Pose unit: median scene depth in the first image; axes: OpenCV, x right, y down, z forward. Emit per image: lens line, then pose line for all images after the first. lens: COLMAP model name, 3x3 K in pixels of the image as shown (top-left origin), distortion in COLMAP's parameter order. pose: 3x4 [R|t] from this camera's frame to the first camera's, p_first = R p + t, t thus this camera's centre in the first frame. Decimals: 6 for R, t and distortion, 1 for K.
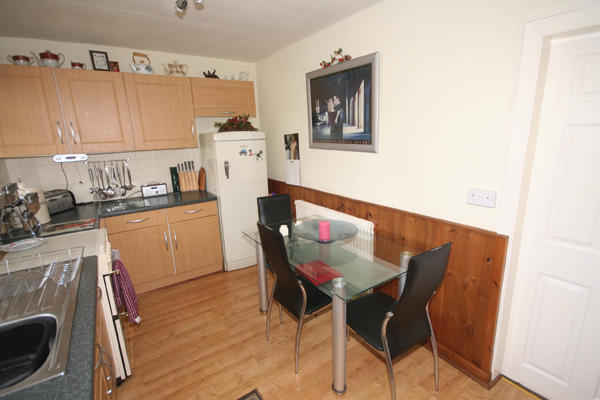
lens RADIAL K [[301.3, 0, 300.0], [0, 301.3, 200.0], [0, 0, 1]] dist [0.039333, -0.000315]
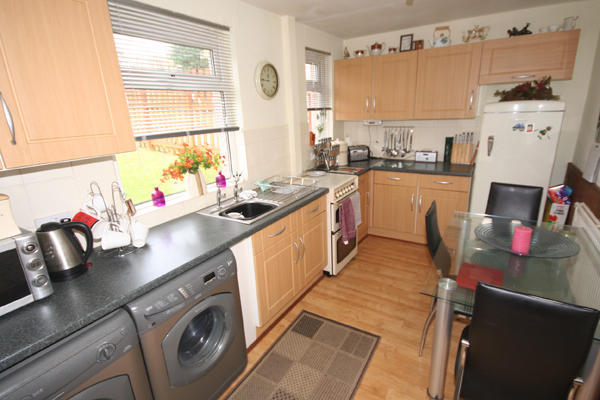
lens RADIAL K [[301.3, 0, 300.0], [0, 301.3, 200.0], [0, 0, 1]] dist [0.039333, -0.000315]
pose [[0.438771, 0.283789, -0.852610, 0.326104], [-0.194086, 0.956355, 0.218440, -0.036636], [0.877389, 0.069634, 0.474700, 0.095082]]
